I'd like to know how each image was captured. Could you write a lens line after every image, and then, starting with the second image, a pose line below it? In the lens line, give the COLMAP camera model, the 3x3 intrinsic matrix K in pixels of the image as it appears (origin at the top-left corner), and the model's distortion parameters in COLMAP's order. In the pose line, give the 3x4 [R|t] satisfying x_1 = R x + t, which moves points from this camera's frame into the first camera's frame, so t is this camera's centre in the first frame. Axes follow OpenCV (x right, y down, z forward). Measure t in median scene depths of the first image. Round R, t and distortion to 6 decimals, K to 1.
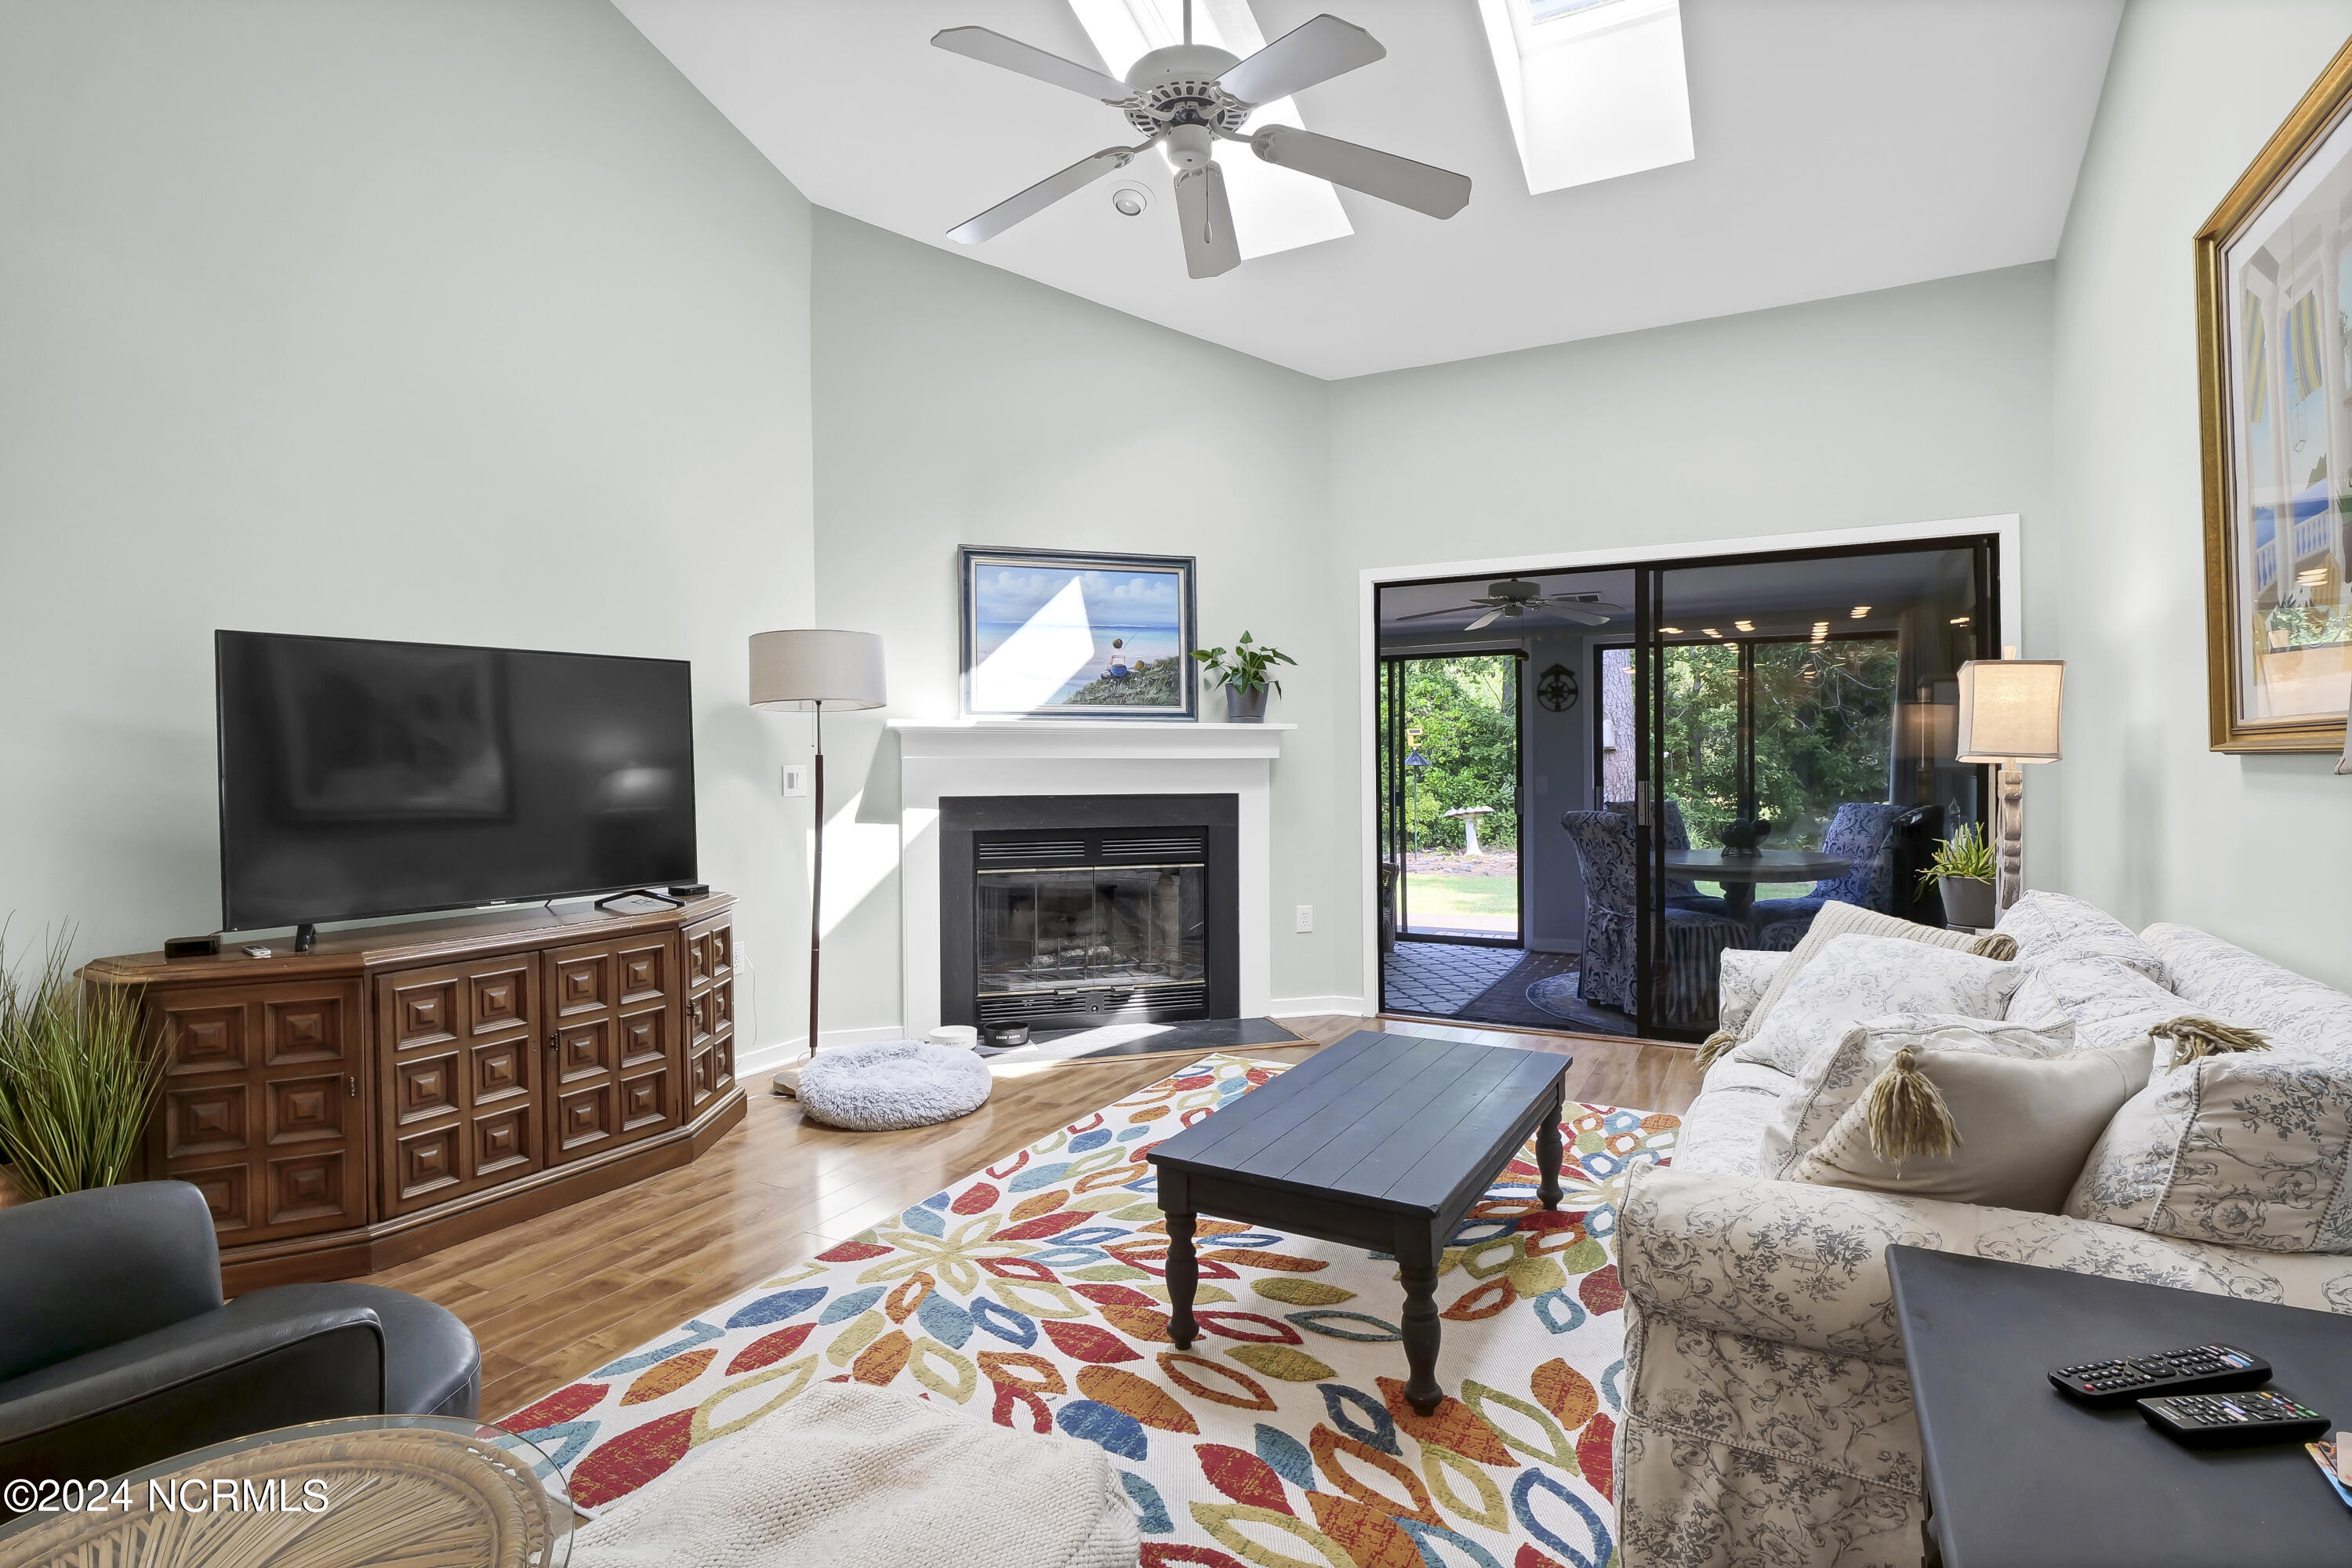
lens RADIAL K [[1180.9, 0, 1133.4], [0, 1180.9, 772.7], [0, 0, 1]] dist [-0.001450, -0.000802]
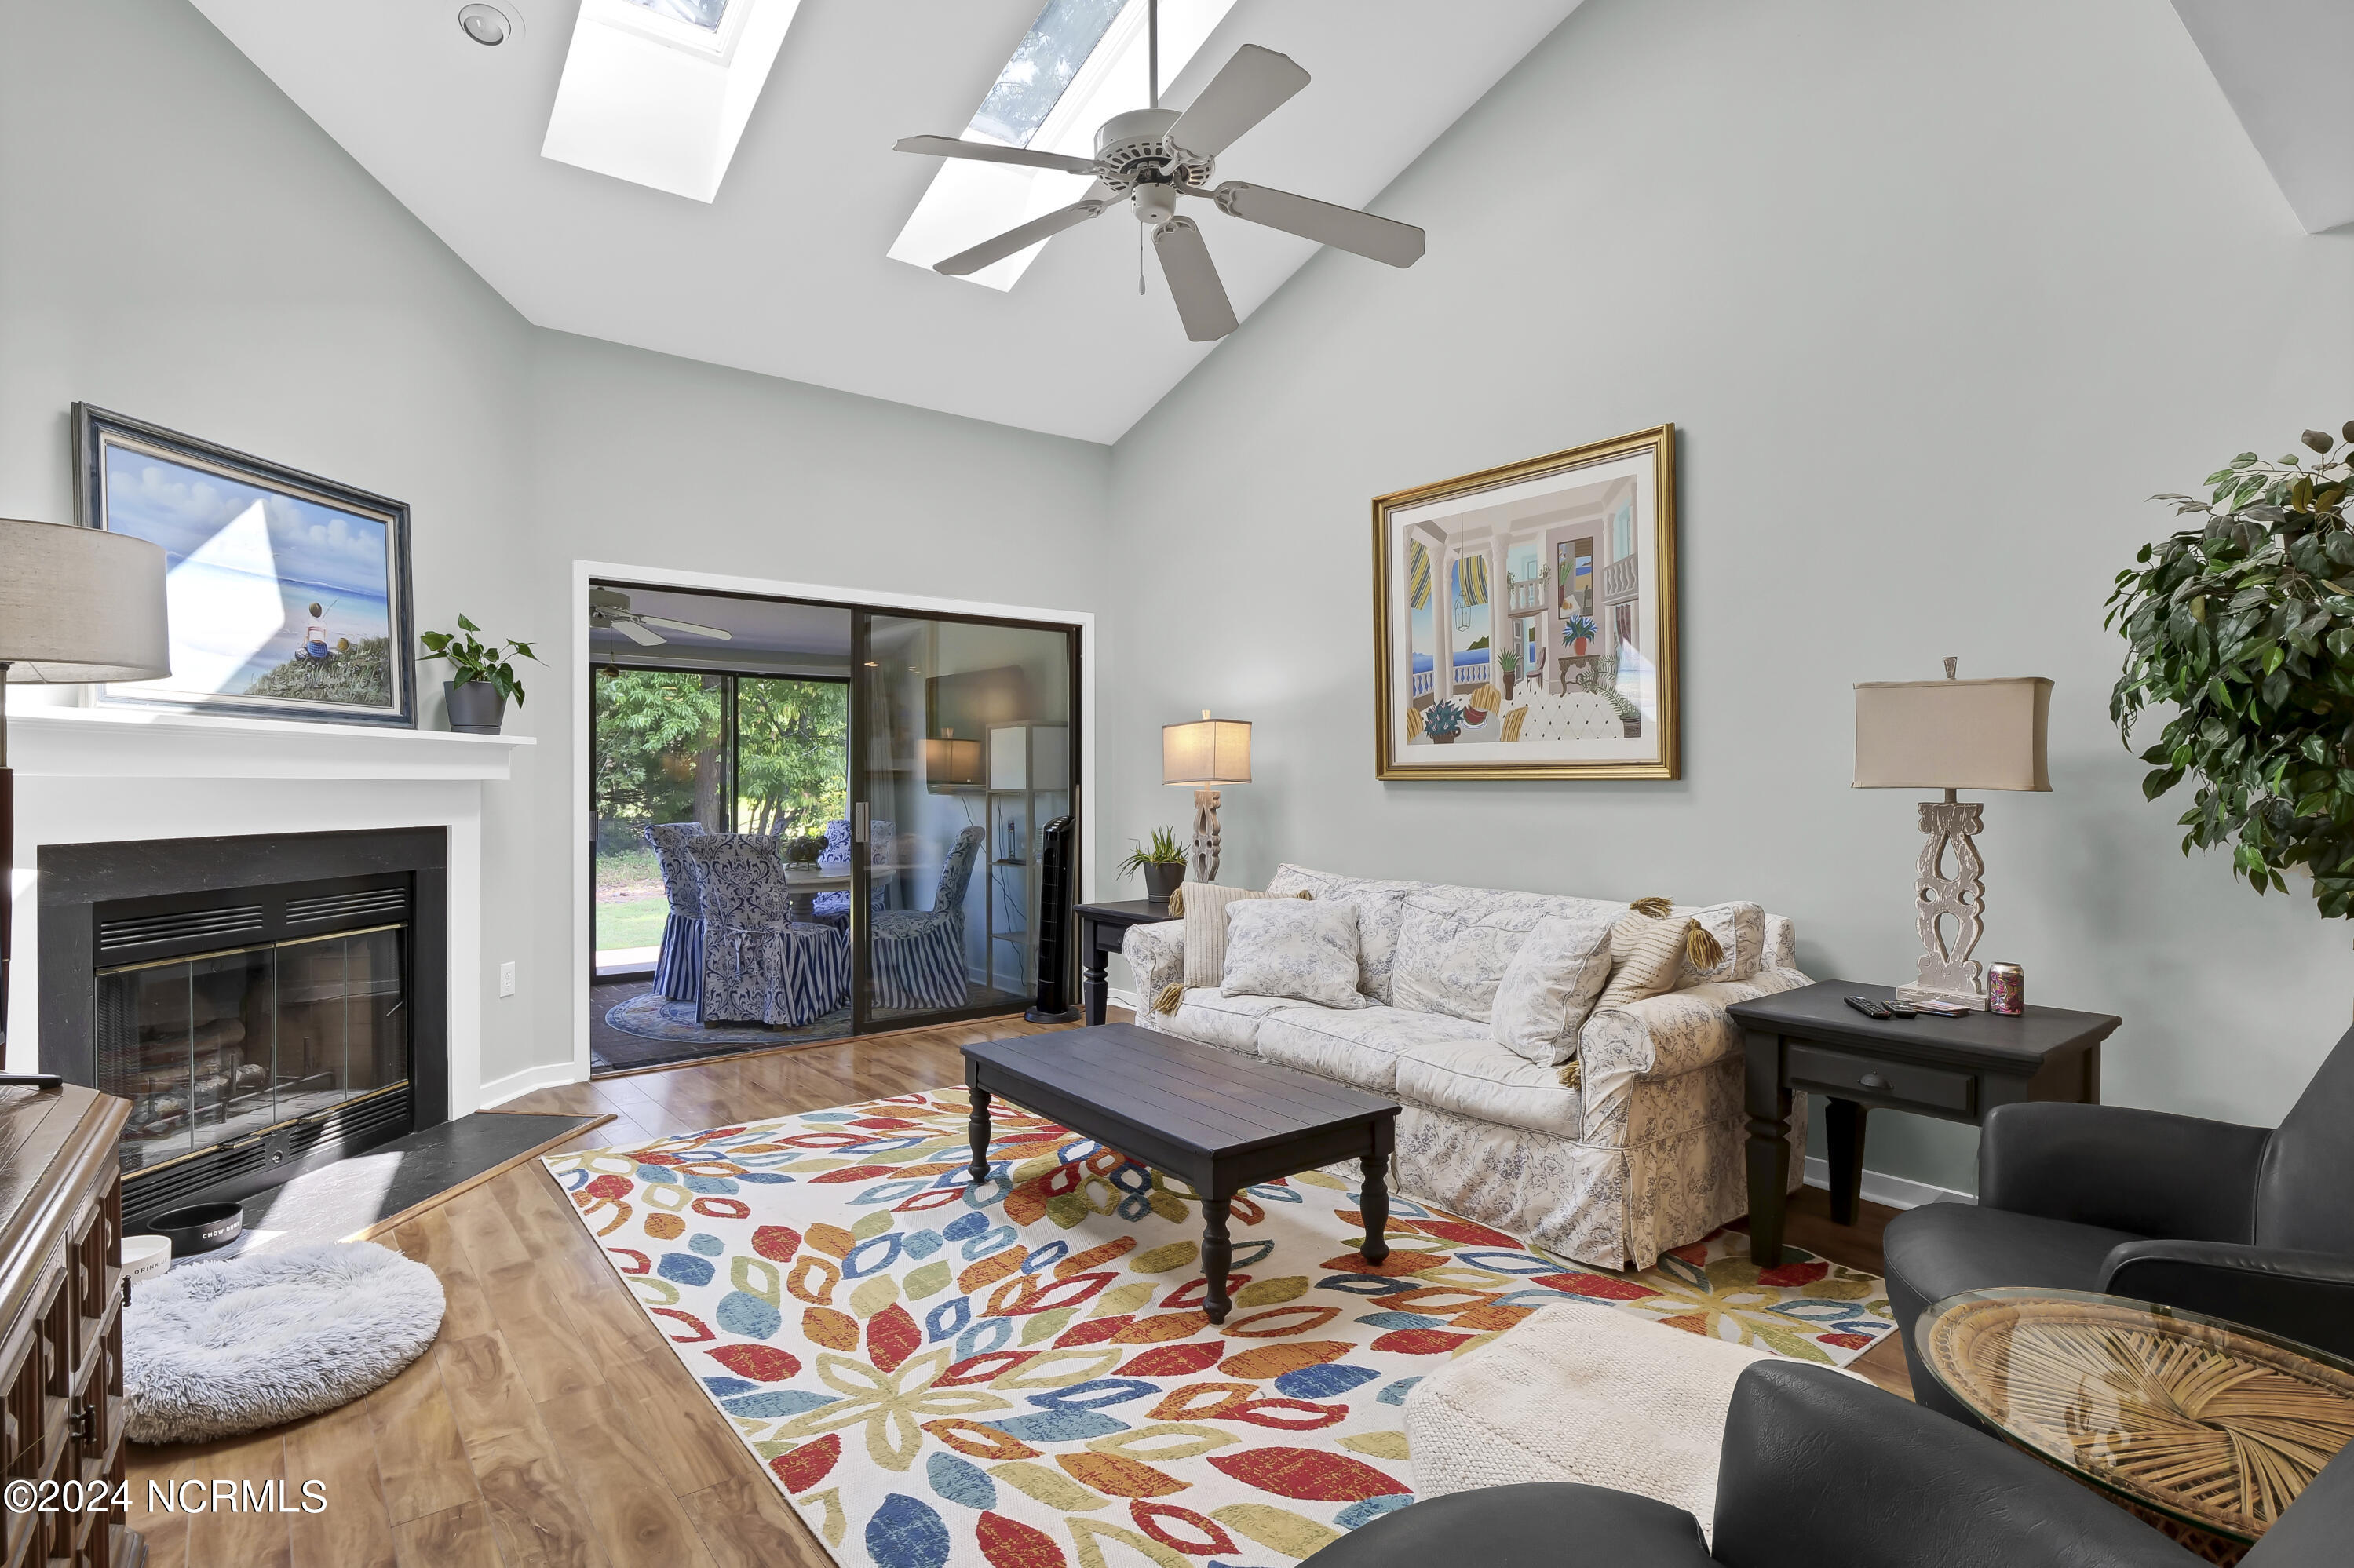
lens RADIAL K [[1184.6, 0, 1177.0], [0, 1184.6, 784.0], [0, 0, 1]] dist [-0.002605, -0.001026]
pose [[0.382291, 0.001866, 0.924040, -0.503137], [0.009311, 0.999939, -0.005871, -0.000633], [-0.923995, 0.010848, 0.382251, 0.315916]]
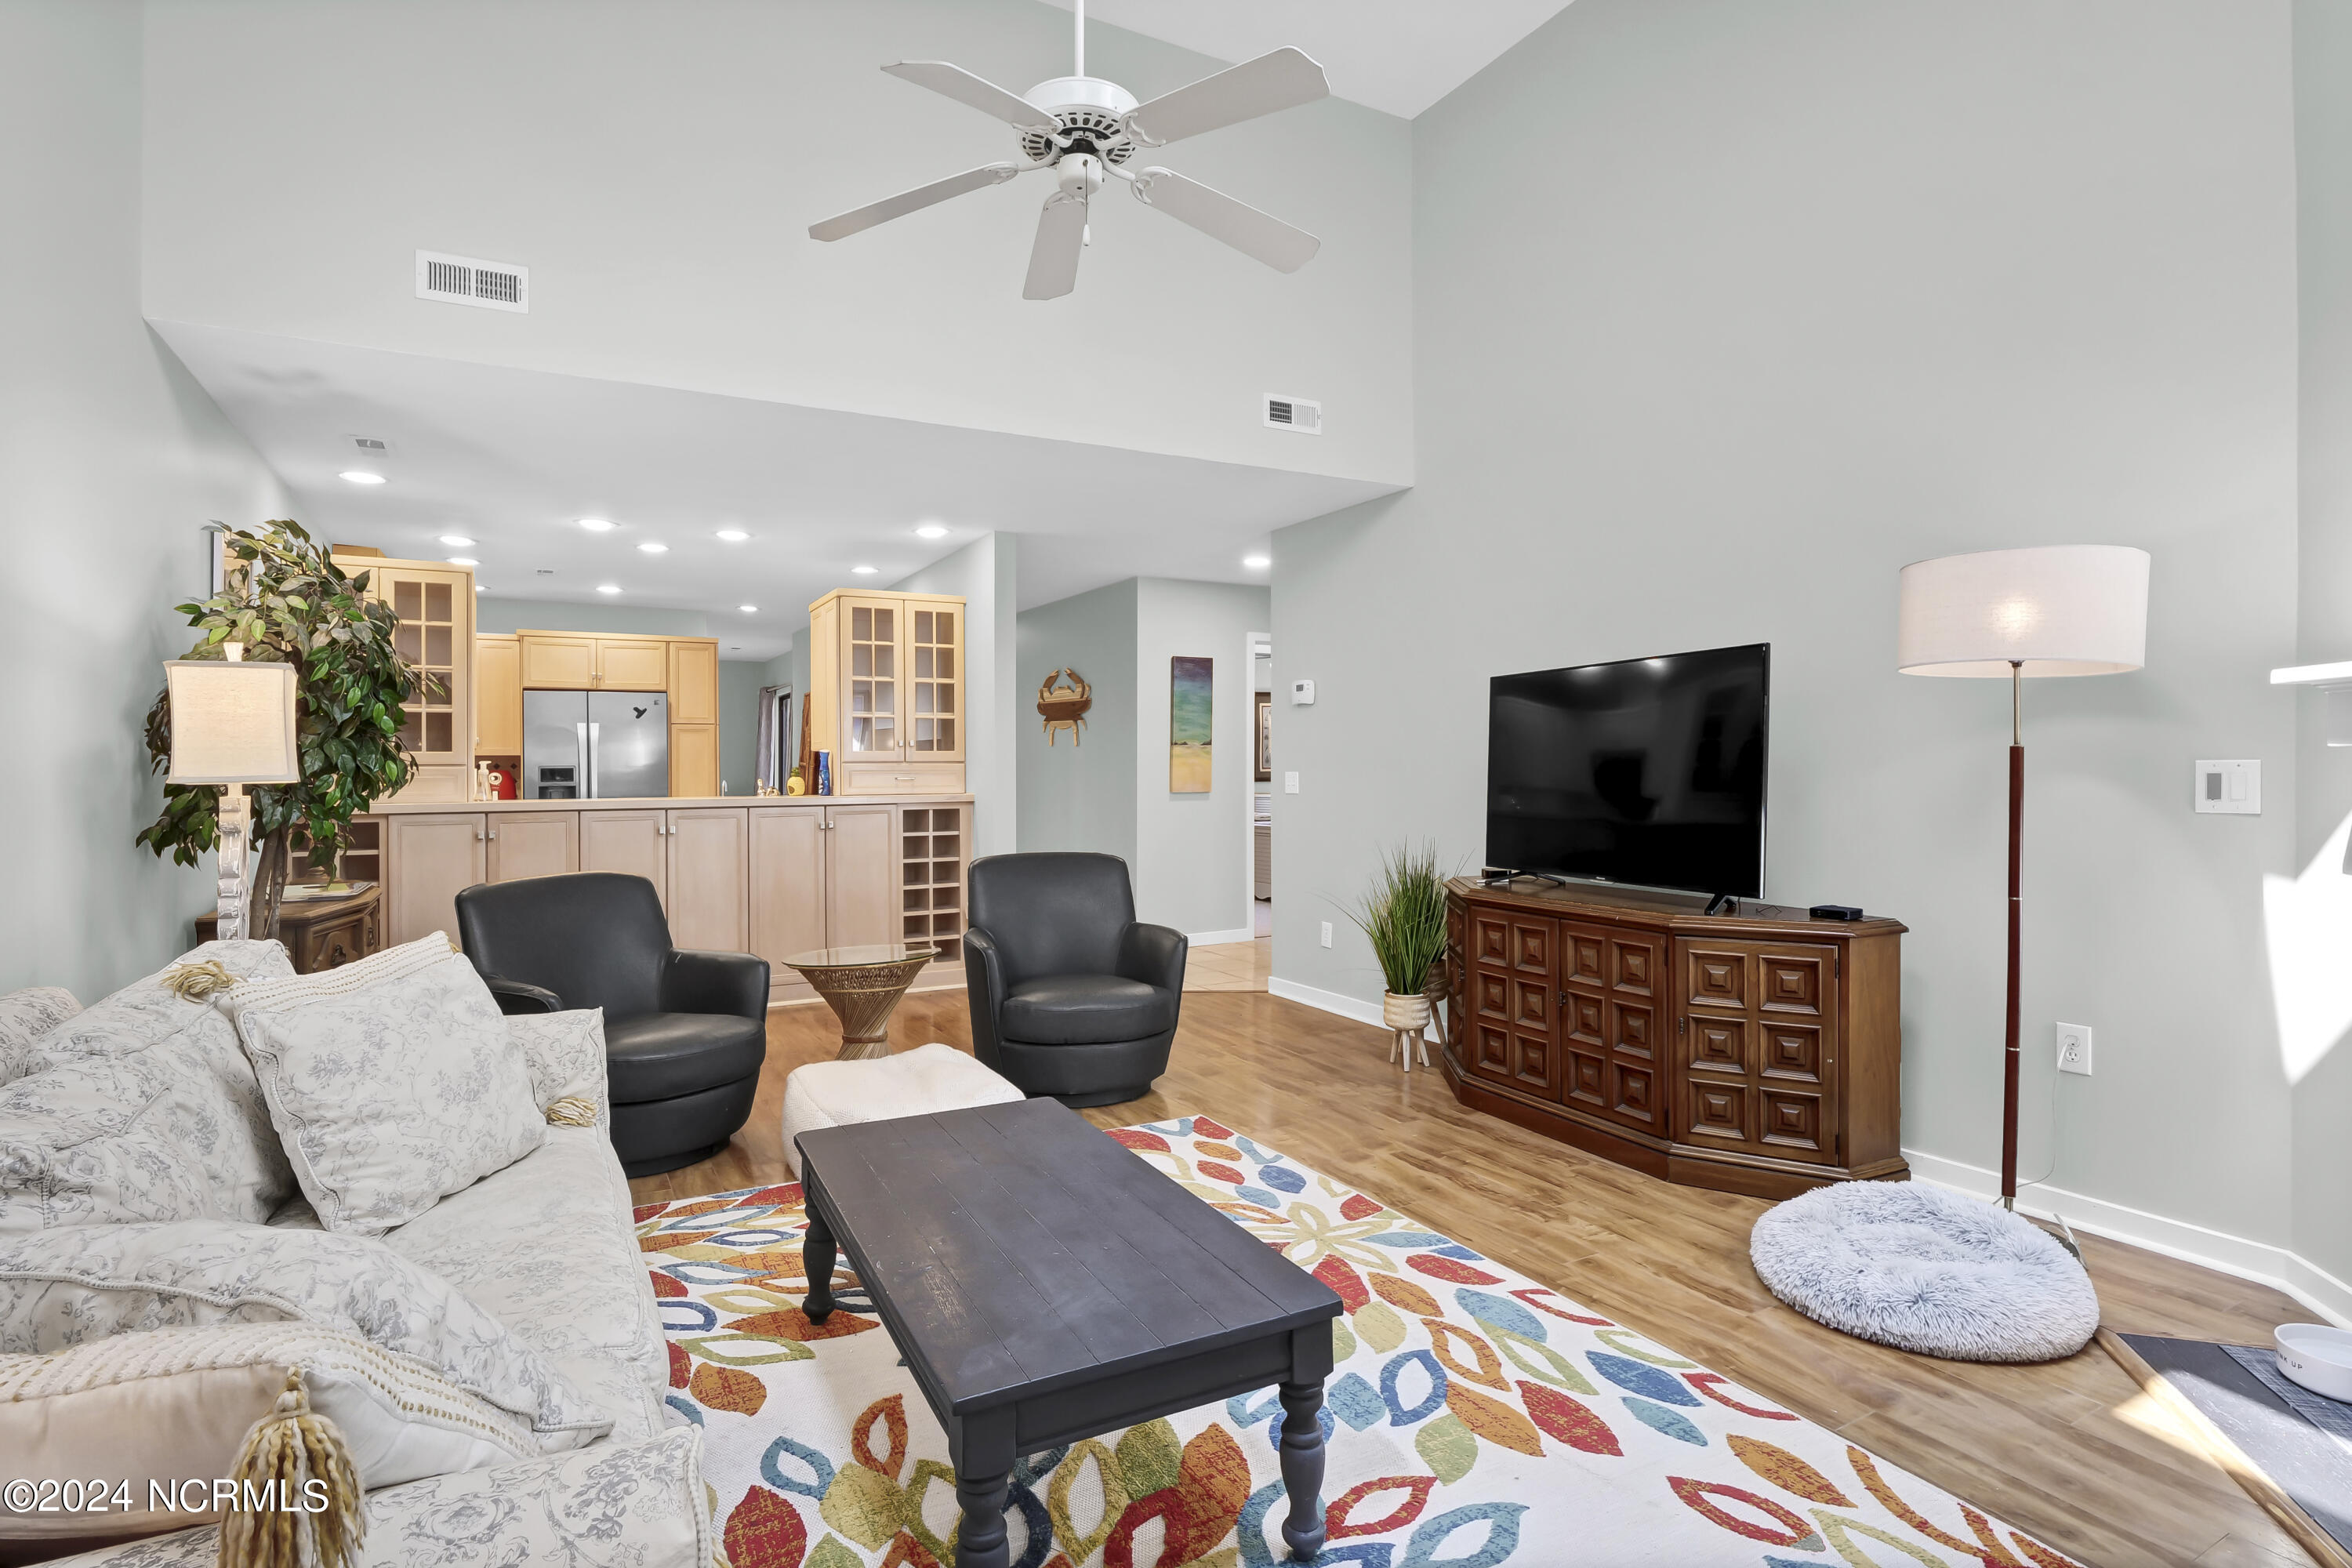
lens RADIAL K [[1183.7, 0, 1176.0], [0, 1183.7, 784.0], [0, 0, 1]] dist [-0.002605, -0.001026]
pose [[-0.530035, 0.024274, -0.847628, 0.481245], [0.002063, 0.999624, 0.027337, -0.012282], [0.847973, 0.012741, -0.529886, 0.885232]]
